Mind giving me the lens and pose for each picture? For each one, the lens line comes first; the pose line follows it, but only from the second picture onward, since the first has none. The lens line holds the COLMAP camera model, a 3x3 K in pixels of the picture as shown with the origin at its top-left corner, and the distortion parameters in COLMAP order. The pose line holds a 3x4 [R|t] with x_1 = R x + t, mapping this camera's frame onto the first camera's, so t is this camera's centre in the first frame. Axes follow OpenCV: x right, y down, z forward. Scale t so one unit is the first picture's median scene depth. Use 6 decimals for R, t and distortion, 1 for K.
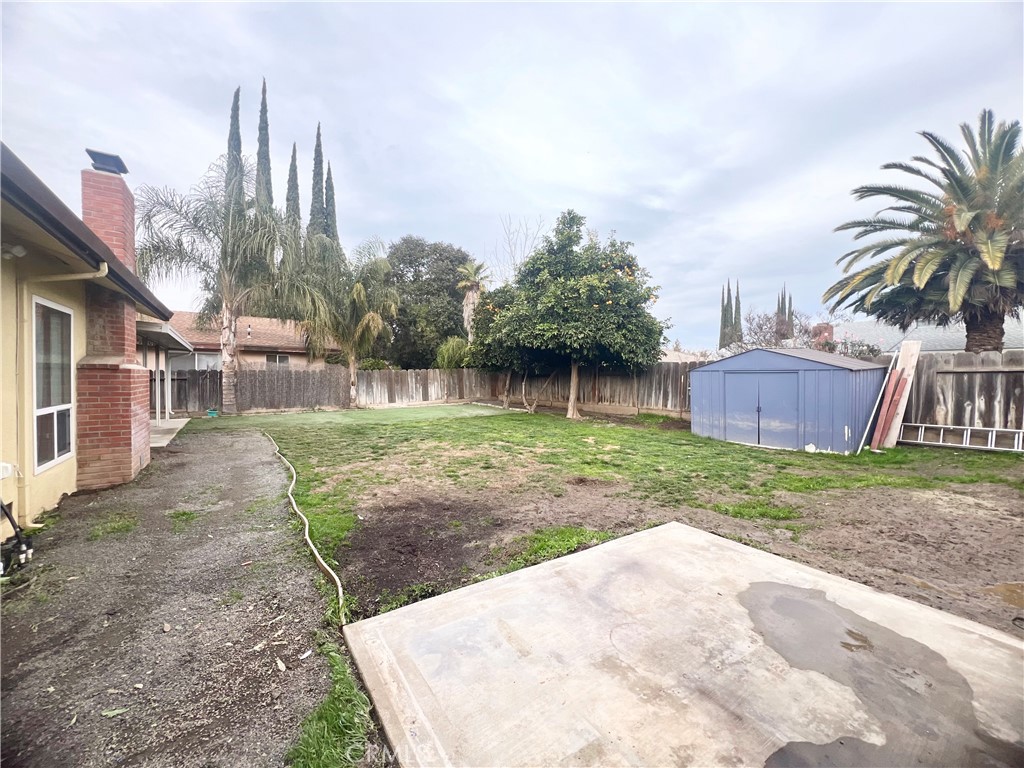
lens RADIAL K [[408.9, 0, 514.3], [0, 408.9, 383.1], [0, 0, 1]] dist [-0.000719, 0.001012]
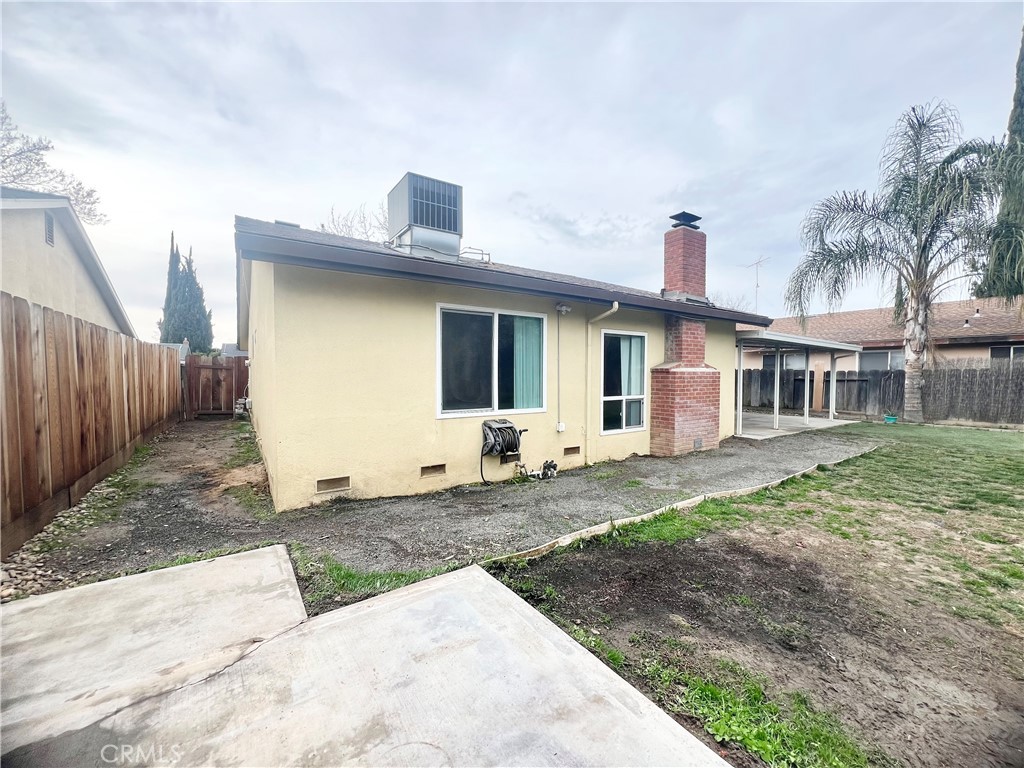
lens RADIAL K [[408.9, 0, 513.8], [0, 408.9, 380.4], [0, 0, 1]] dist [-0.000719, 0.001012]
pose [[0.002178, 0.009635, -0.999951, 0.418331], [-0.017119, 0.999807, 0.009596, -0.010442], [0.999851, 0.017097, 0.002342, 0.504336]]
